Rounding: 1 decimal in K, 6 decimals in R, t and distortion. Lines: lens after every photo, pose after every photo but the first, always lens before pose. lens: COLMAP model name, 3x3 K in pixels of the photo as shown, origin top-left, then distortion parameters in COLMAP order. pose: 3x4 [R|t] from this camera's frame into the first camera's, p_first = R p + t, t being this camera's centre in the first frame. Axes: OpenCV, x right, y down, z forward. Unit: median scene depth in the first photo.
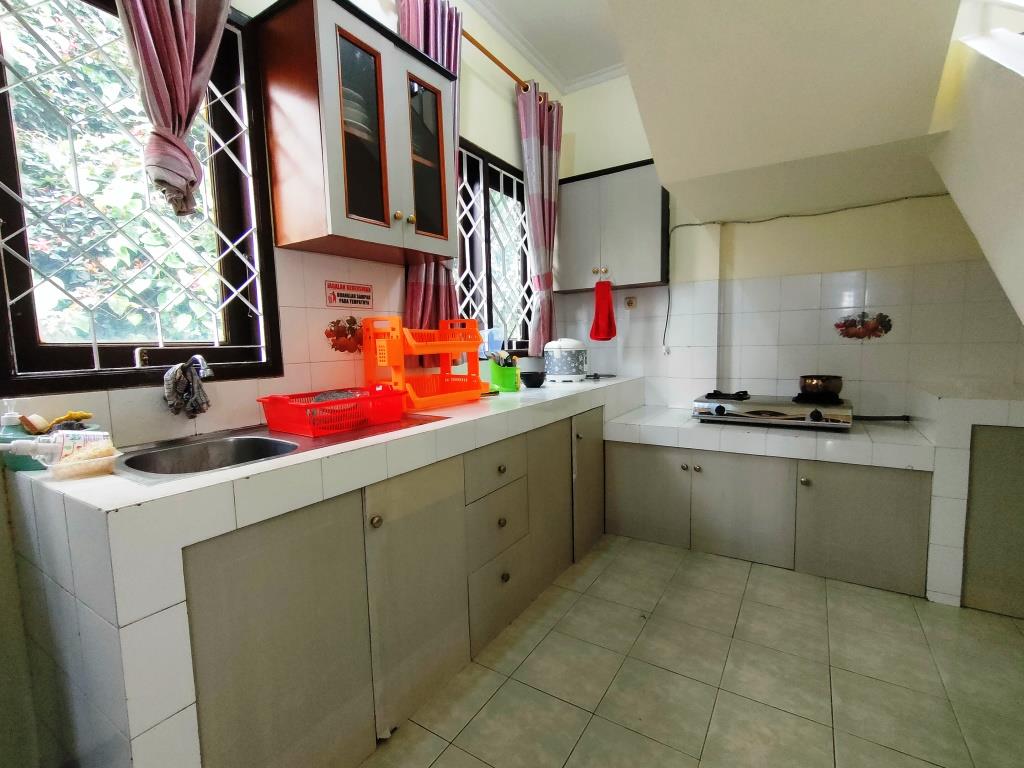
lens RADIAL K [[471.3, 0, 512.9], [0, 471.3, 382.5], [0, 0, 1]] dist [-0.001563, 0.002441]
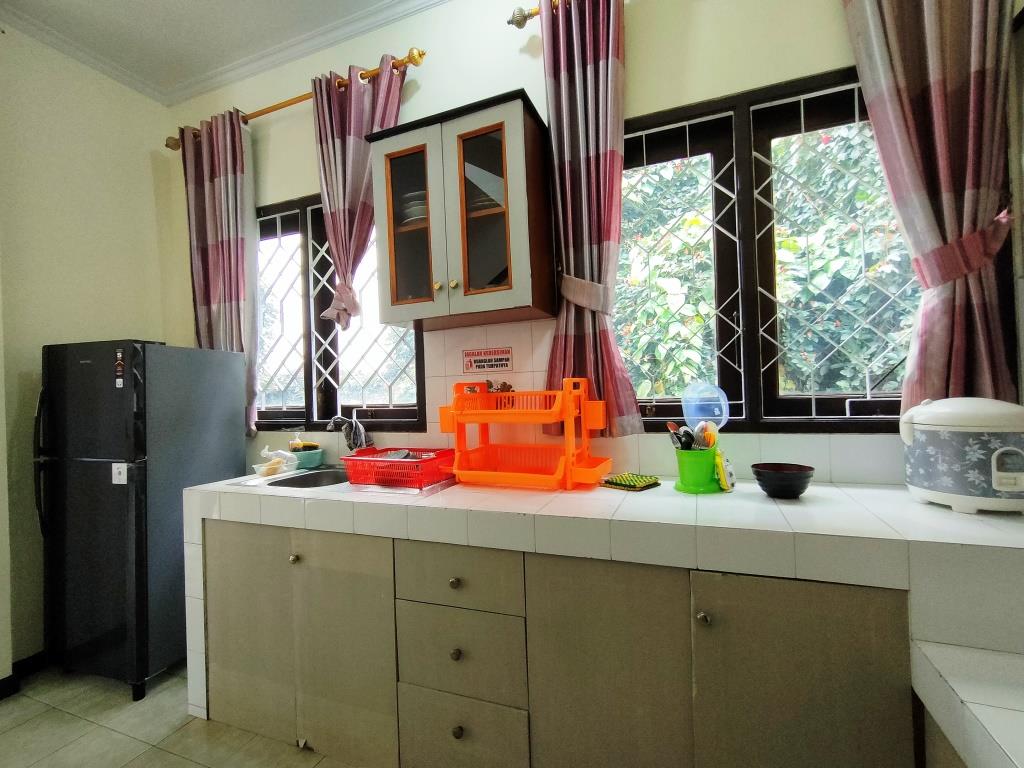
lens RADIAL K [[471.3, 0, 512.2], [0, 471.3, 390.4], [0, 0, 1]] dist [-0.001563, 0.002441]
pose [[0.165484, -0.010811, -0.986153, 0.670905], [-0.075894, 0.996835, -0.023663, -0.095980], [0.983288, 0.078759, 0.164140, 0.866899]]
